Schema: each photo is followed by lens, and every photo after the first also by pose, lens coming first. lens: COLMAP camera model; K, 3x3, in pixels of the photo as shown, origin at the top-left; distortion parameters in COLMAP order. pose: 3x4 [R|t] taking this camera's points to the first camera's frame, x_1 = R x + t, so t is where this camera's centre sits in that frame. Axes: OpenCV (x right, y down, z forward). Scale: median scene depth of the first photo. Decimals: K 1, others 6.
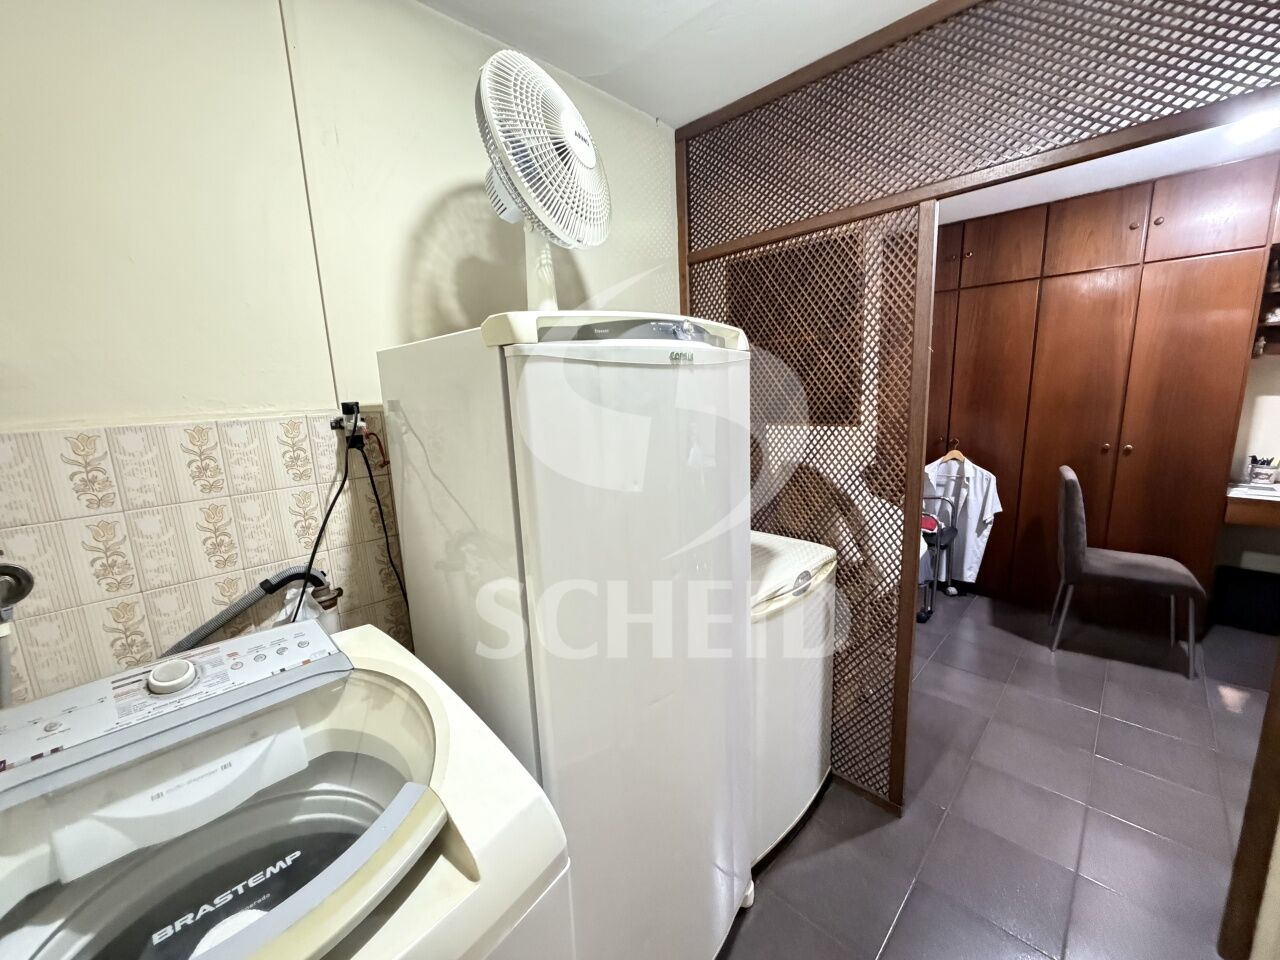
lens RADIAL K [[512.0, 0, 637.4], [0, 512.0, 480.0], [0, 0, 1]] dist [-0.000301, 0.000707]
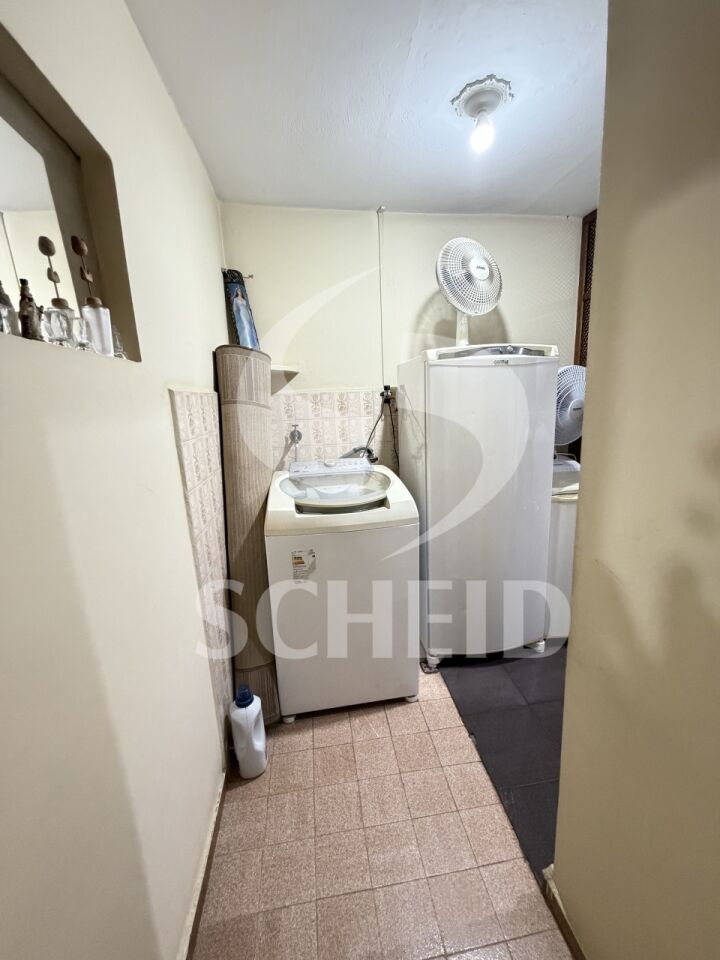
lens RADIAL K [[384.0, 0, 360.5], [0, 384.0, 479.0], [0, 0, 1]] dist [-0.000301, 0.000707]
pose [[0.799099, 0.129482, -0.587090, 0.545366], [-0.099548, 0.991549, 0.083187, 0.172315], [0.592900, -0.008031, 0.805236, -0.663493]]
